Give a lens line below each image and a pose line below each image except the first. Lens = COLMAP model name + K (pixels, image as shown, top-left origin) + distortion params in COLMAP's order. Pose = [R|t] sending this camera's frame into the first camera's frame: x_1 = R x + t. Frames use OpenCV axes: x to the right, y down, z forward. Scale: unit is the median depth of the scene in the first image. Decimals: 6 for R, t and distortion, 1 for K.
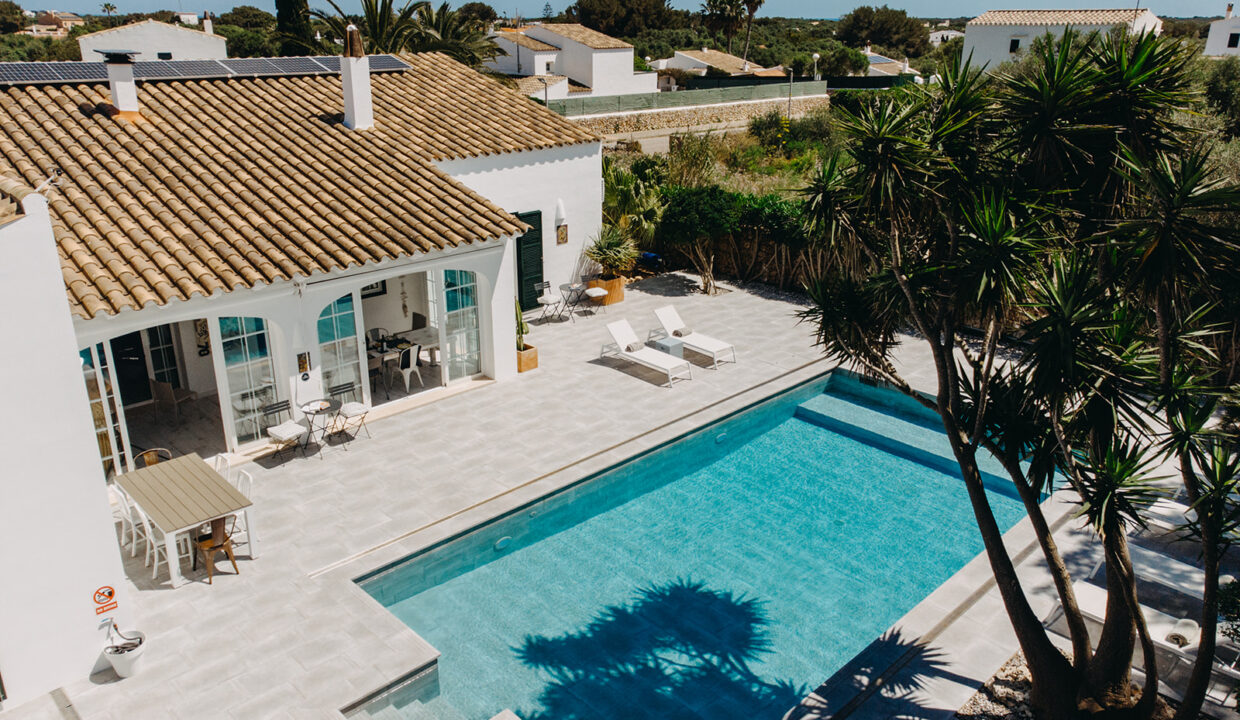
lens RADIAL K [[936.7, 0, 620.0], [0, 936.7, 360.0], [0, 0, 1]] dist [-0.000195, -0.000729]
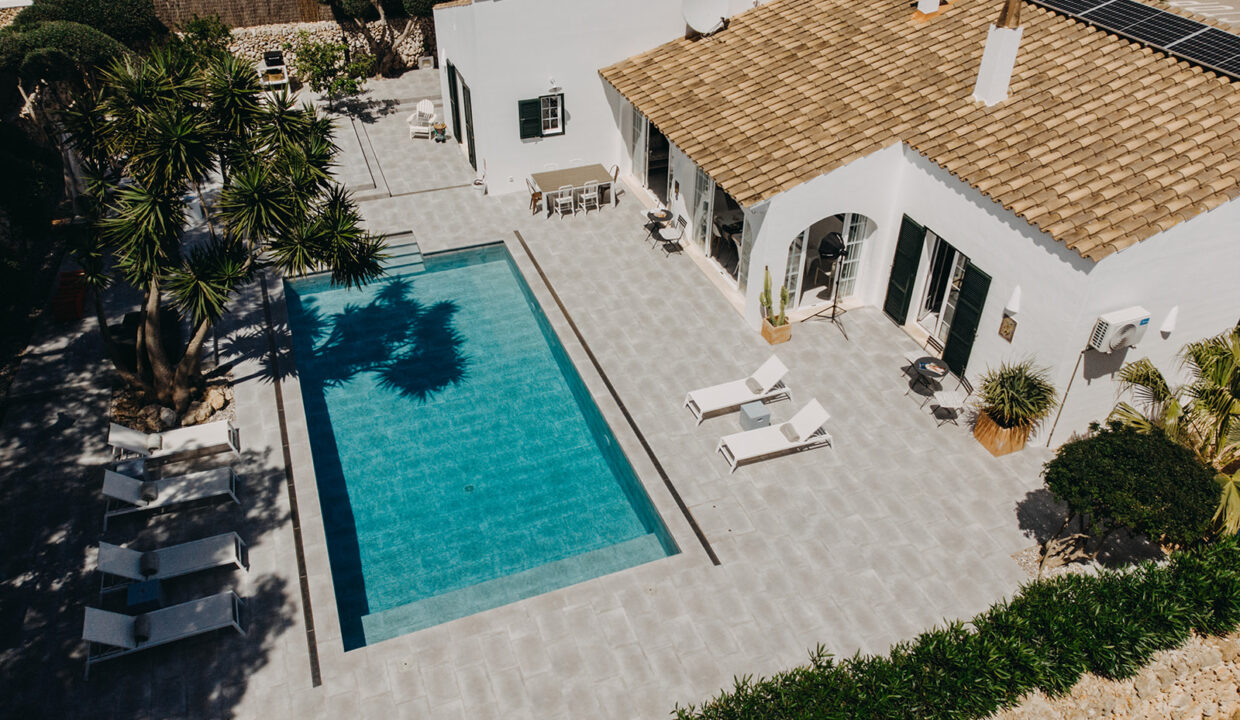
lens RADIAL K [[936.7, 0, 620.0], [0, 936.7, 360.0], [0, 0, 1]] dist [-0.000195, -0.000729]
pose [[-0.423604, 0.525689, -0.737707, 1.131719], [-0.325922, 0.671395, 0.665585, -0.916056], [0.845183, 0.522379, -0.113072, 1.487435]]
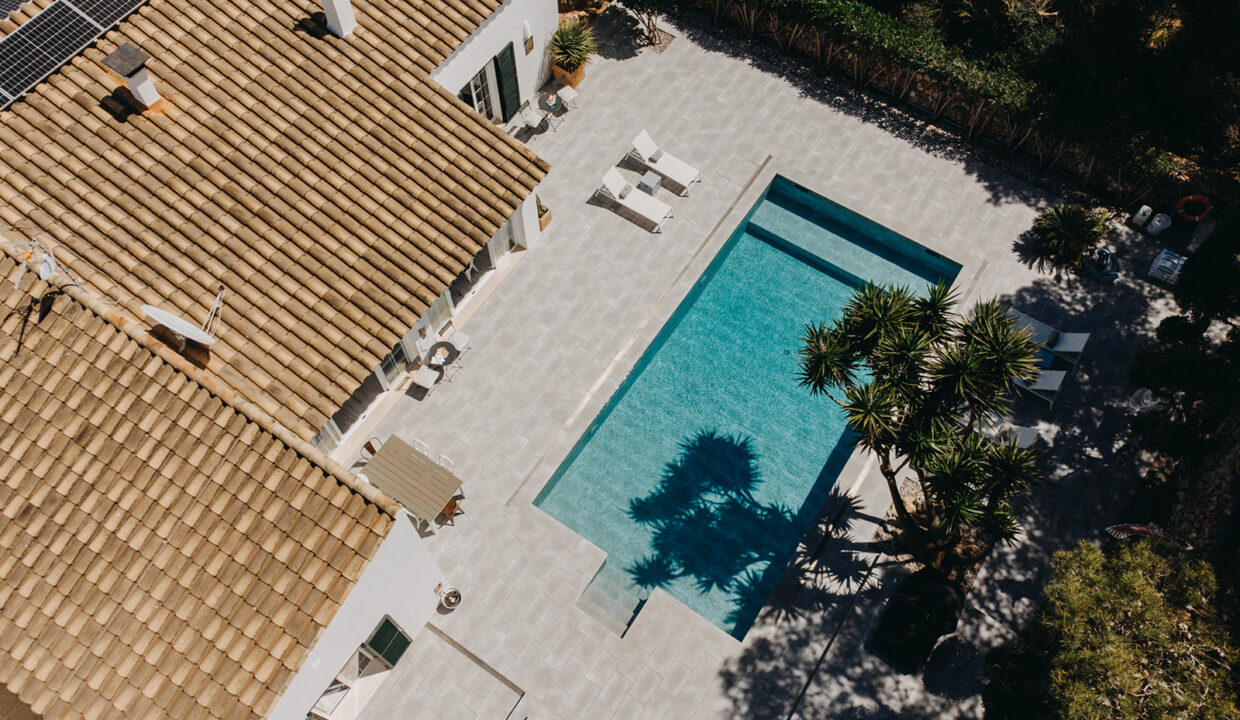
lens RADIAL K [[865.4, 0, 606.4], [0, 865.4, 426.0], [0, 0, 1]] dist [0.103857, -0.000559]
pose [[0.979361, -0.175587, 0.100106, -0.277652], [0.056279, 0.712594, 0.699315, -0.936275], [-0.194125, -0.679248, 0.707769, -0.055210]]
